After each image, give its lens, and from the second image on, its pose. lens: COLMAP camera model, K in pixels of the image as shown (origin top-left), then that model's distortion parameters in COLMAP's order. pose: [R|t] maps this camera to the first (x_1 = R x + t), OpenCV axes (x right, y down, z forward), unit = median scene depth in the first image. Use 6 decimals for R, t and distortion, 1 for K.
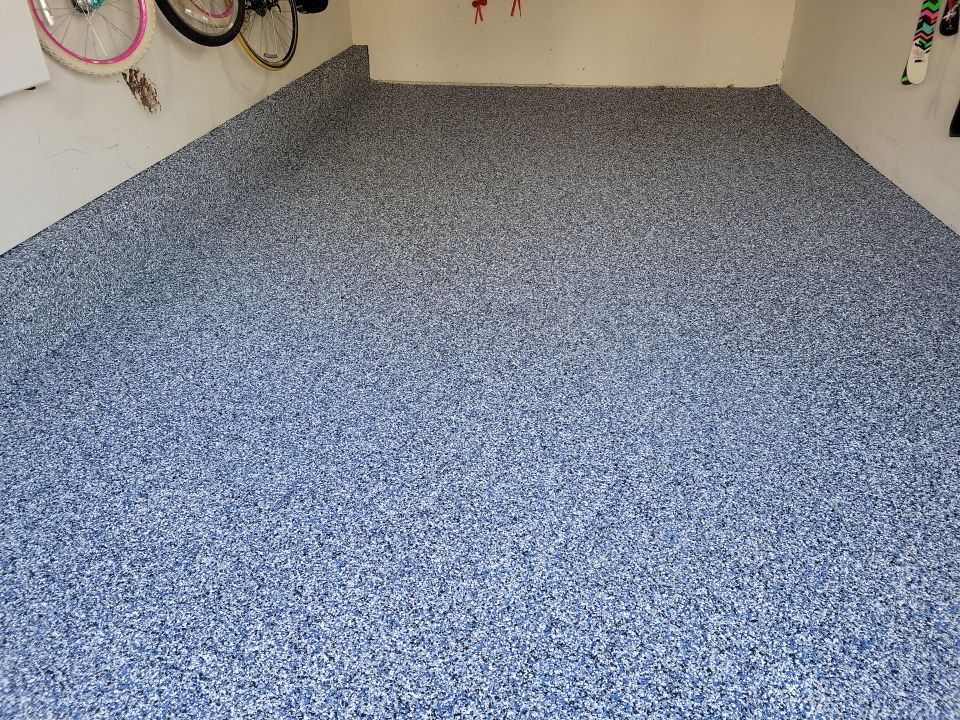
lens RADIAL K [[680.4, 0, 480.0], [0, 680.4, 360.0], [0, 0, 1]] dist [0.063873, -0.039603]
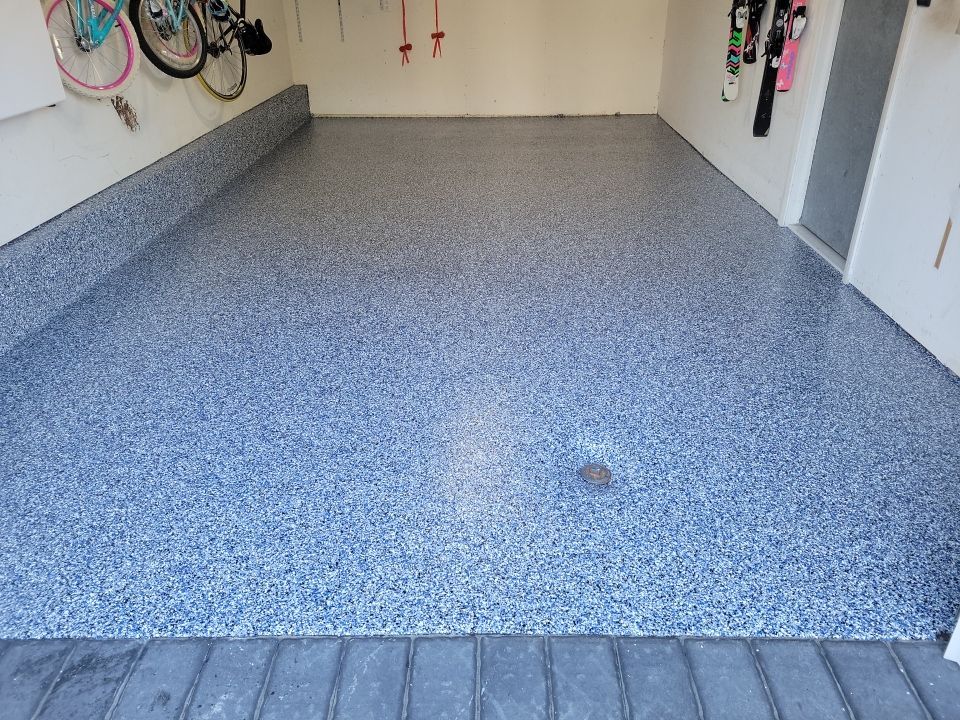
lens RADIAL K [[688.6, 0, 480.0], [0, 688.6, 360.0], [0, 0, 1]] dist [0.063732, -0.039779]
pose [[0.996380, -0.045436, 0.071854, 0.045879], [0.050009, 0.996748, -0.063192, 0.203686], [-0.068749, 0.066557, 0.995411, -0.333535]]
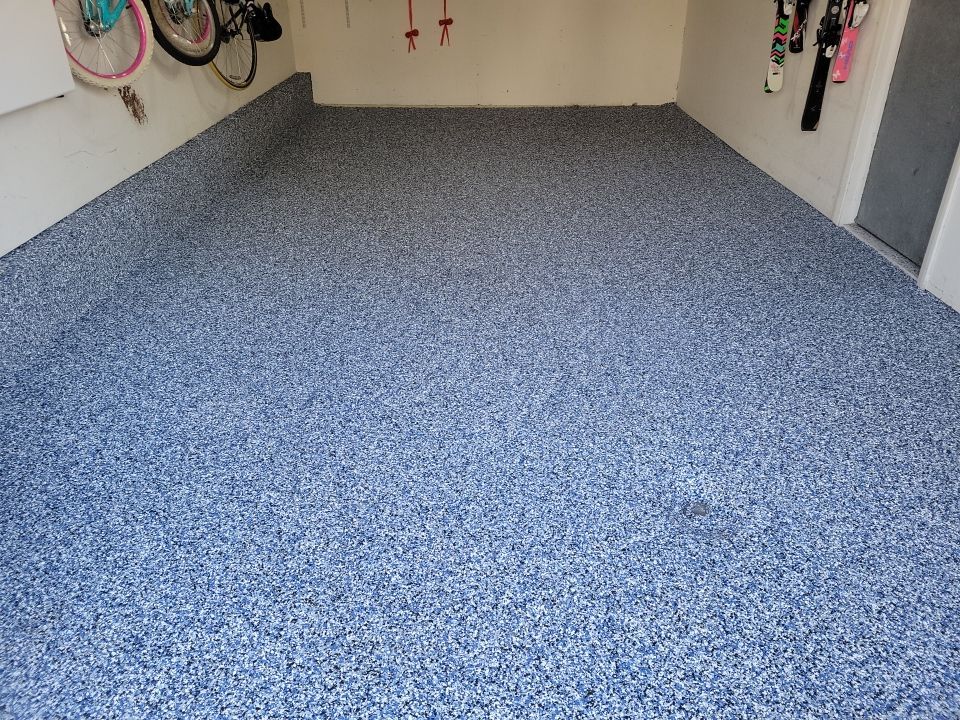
lens RADIAL K [[688.6, 0, 480.0], [0, 688.6, 360.0], [0, 0, 1]] dist [0.063732, -0.039779]
pose [[0.993758, -0.052461, 0.098455, -0.065602], [0.057286, 0.997258, -0.046838, 0.148604], [-0.095728, 0.052186, 0.994039, -0.229499]]
